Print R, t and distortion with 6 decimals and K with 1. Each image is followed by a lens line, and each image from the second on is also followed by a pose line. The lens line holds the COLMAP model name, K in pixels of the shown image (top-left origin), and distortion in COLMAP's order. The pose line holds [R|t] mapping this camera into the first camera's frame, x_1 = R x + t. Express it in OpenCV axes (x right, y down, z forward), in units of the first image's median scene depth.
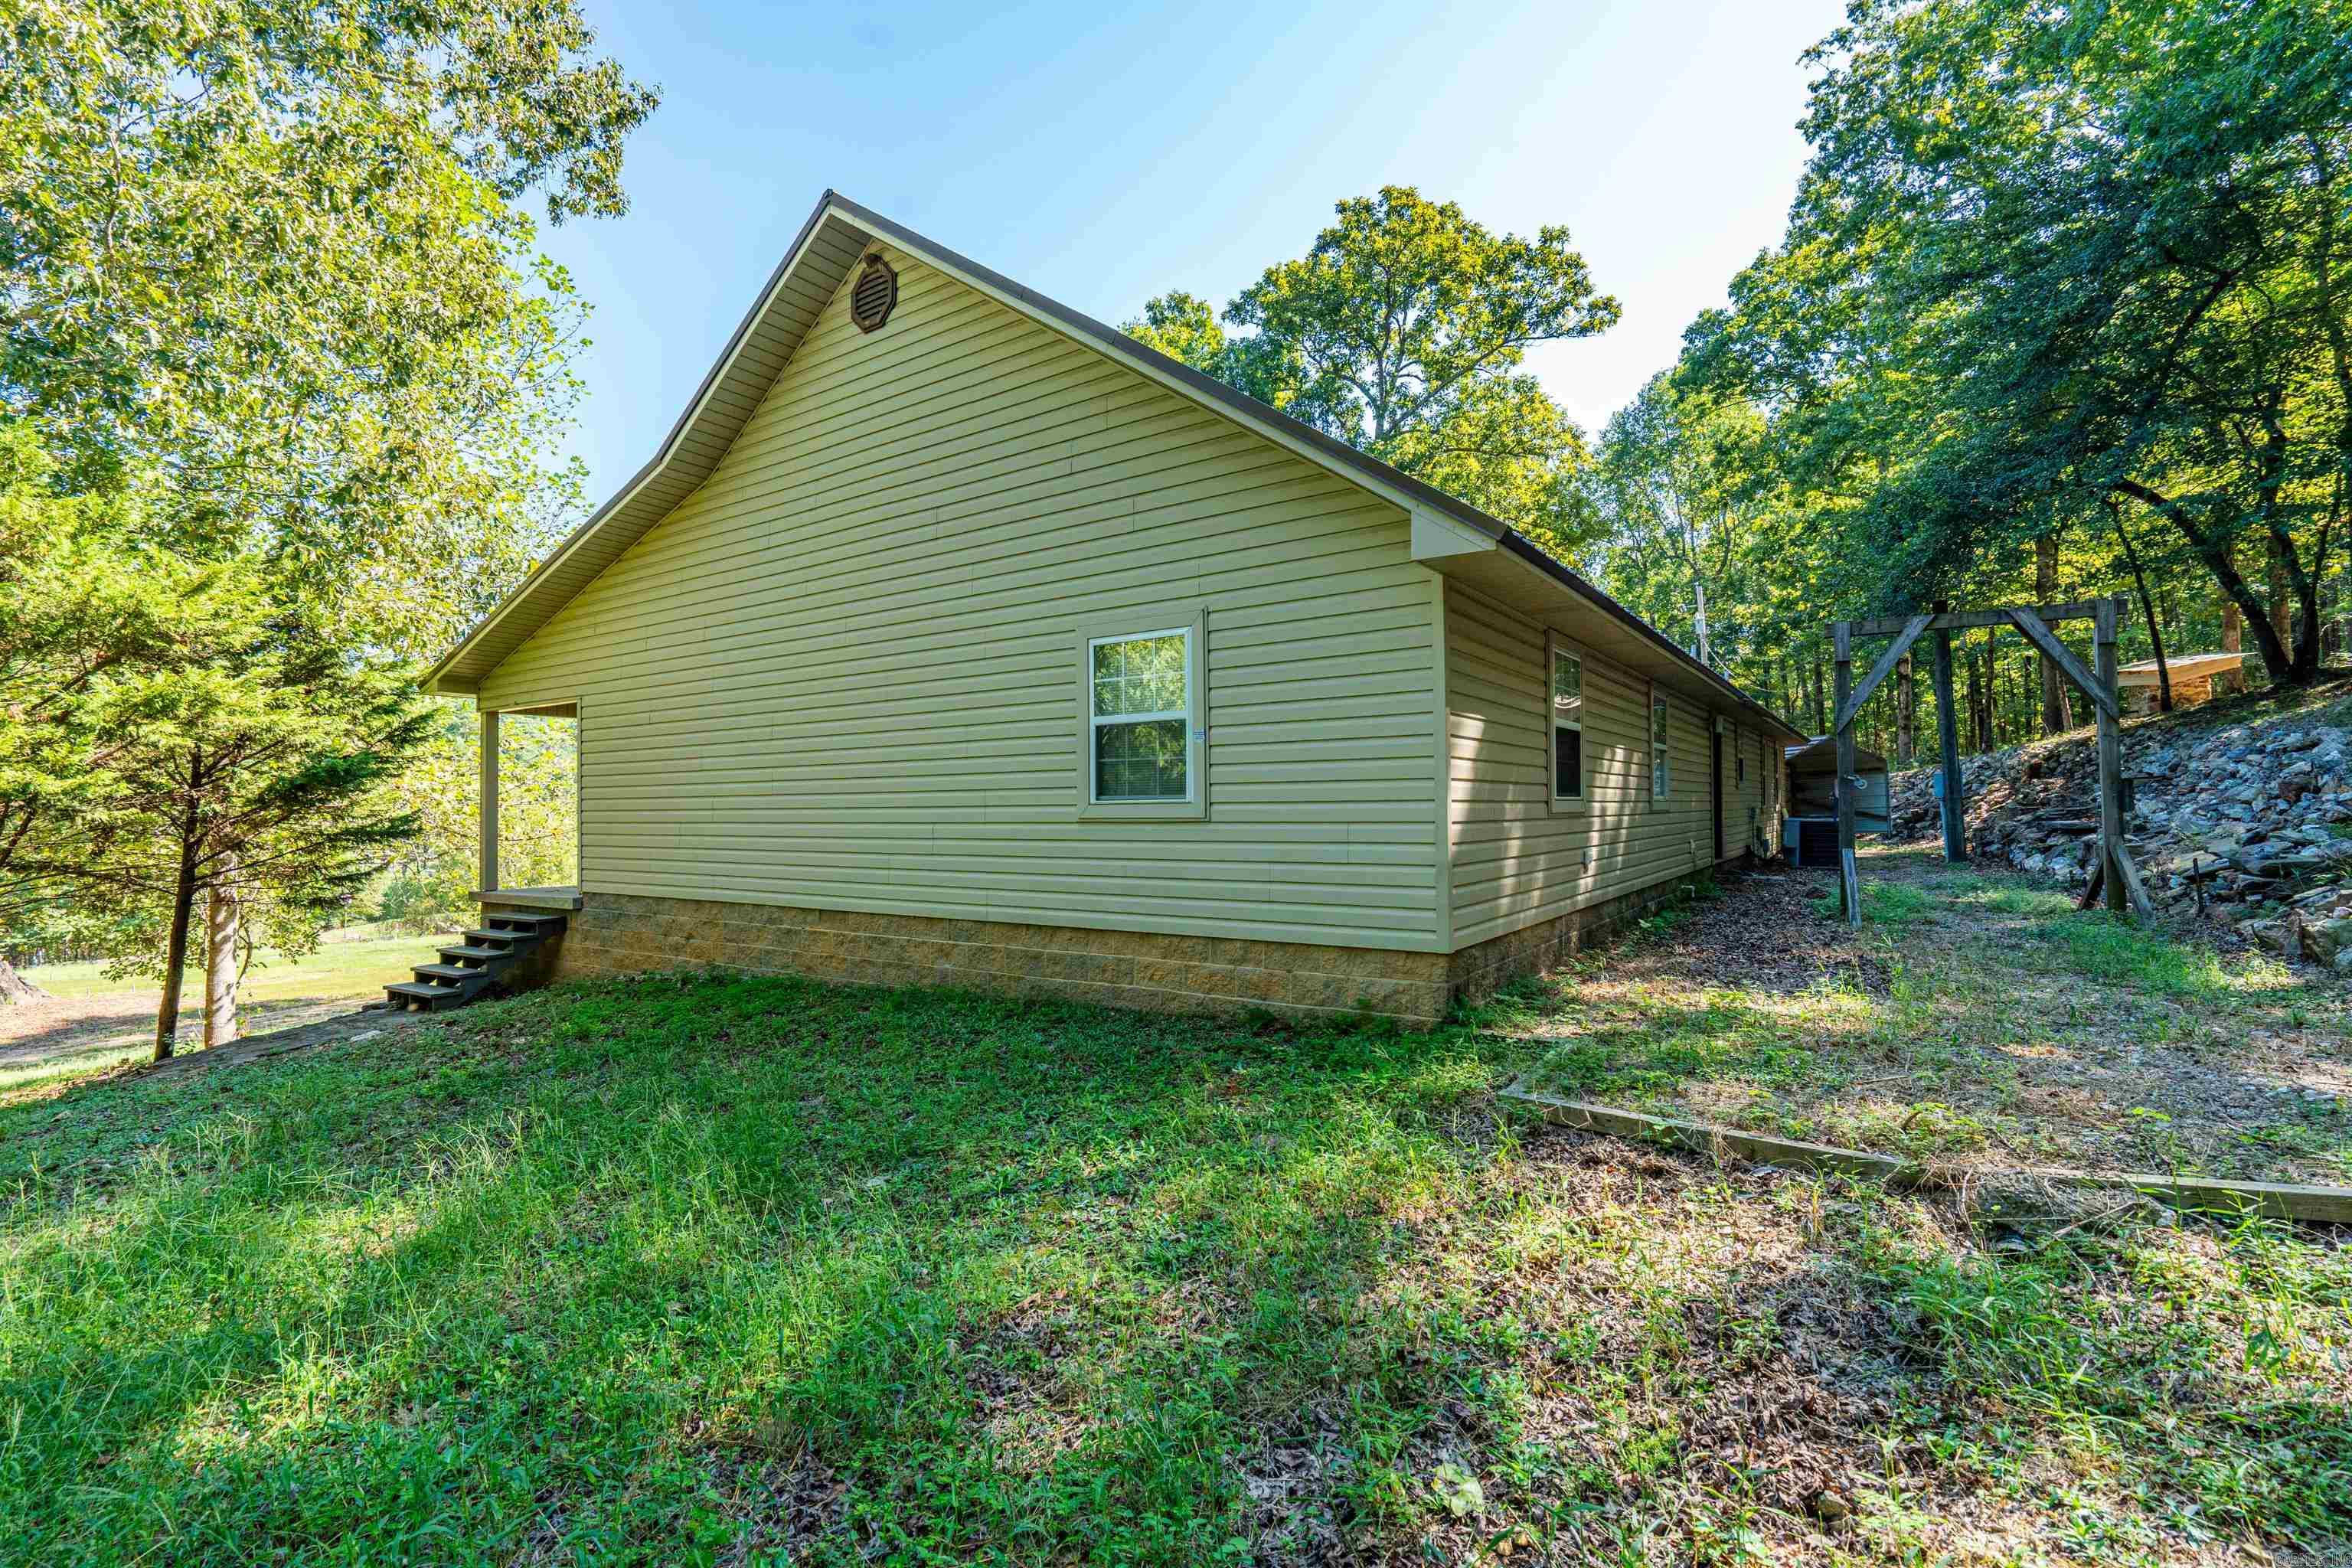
lens RADIAL K [[1052.3, 0, 1175.7], [0, 1052.3, 788.5], [0, 0, 1]] dist [-0.000289, -0.000225]
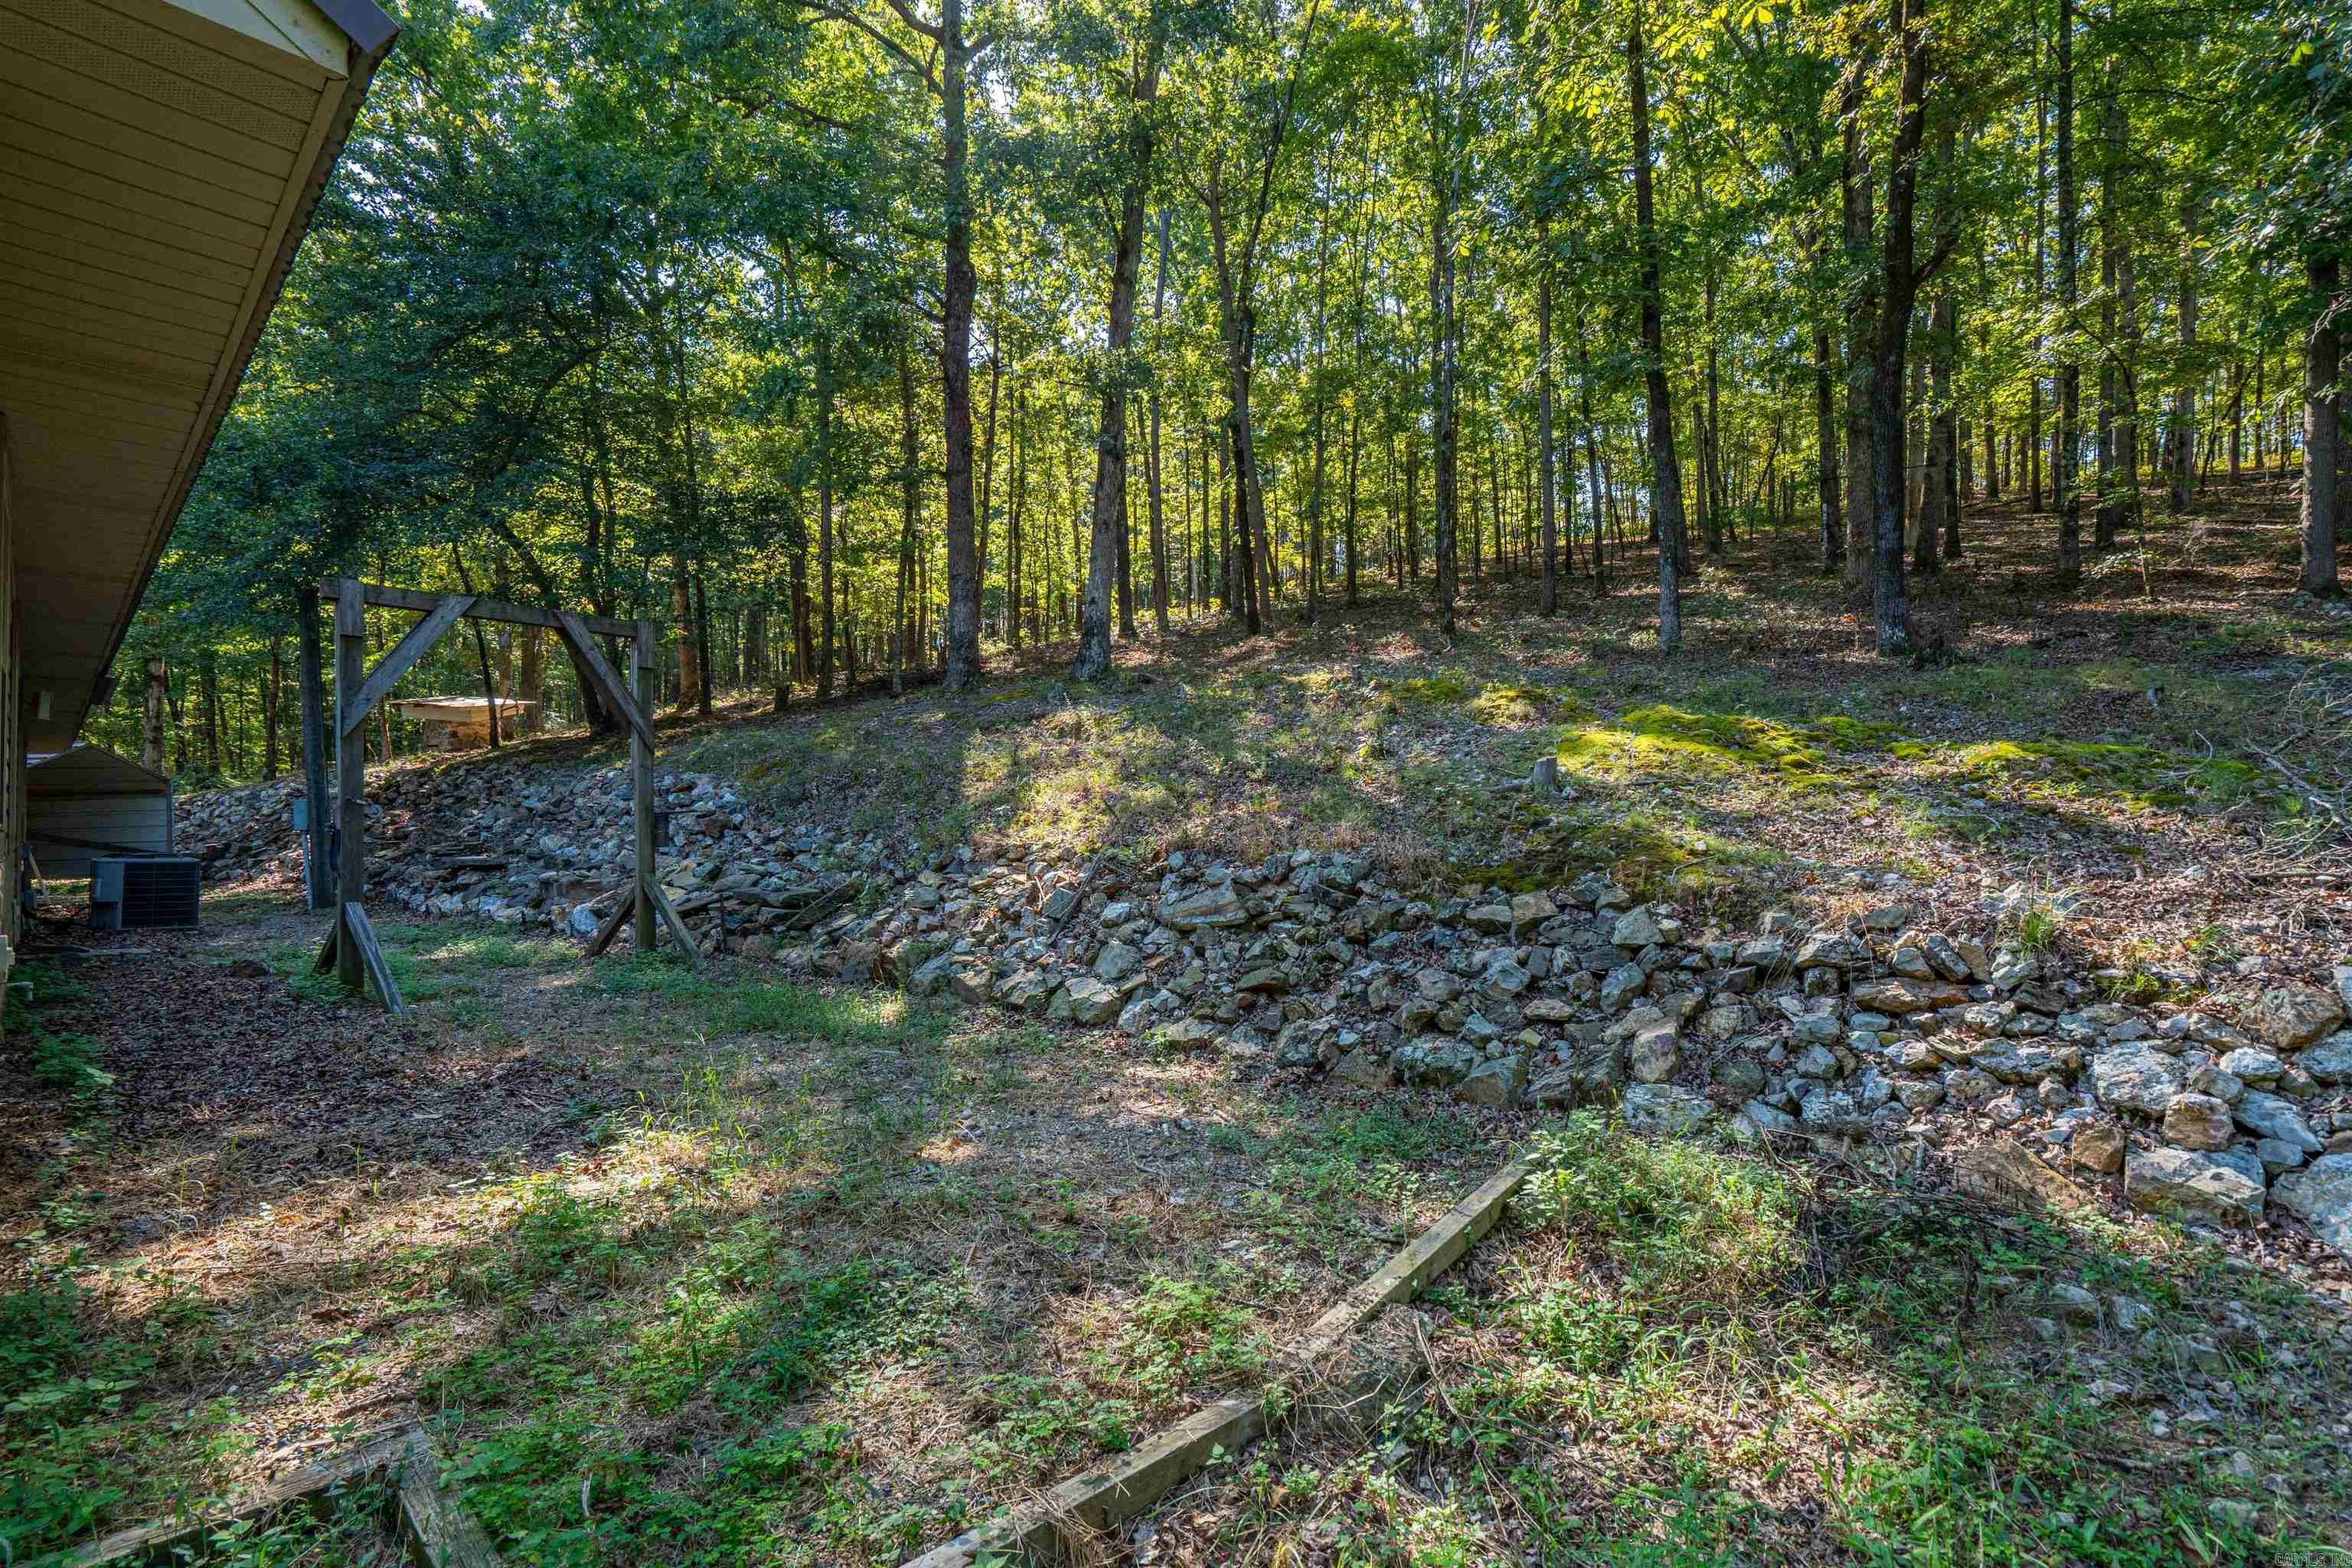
lens RADIAL K [[1052.3, 0, 1178.2], [0, 1052.3, 788.6], [0, 0, 1]] dist [-0.000289, -0.000225]
pose [[0.134407, 0.029957, 0.990473, -0.005221], [-0.007953, 0.999543, -0.029152, -0.007986], [-0.990894, -0.003959, 0.134584, 0.250542]]
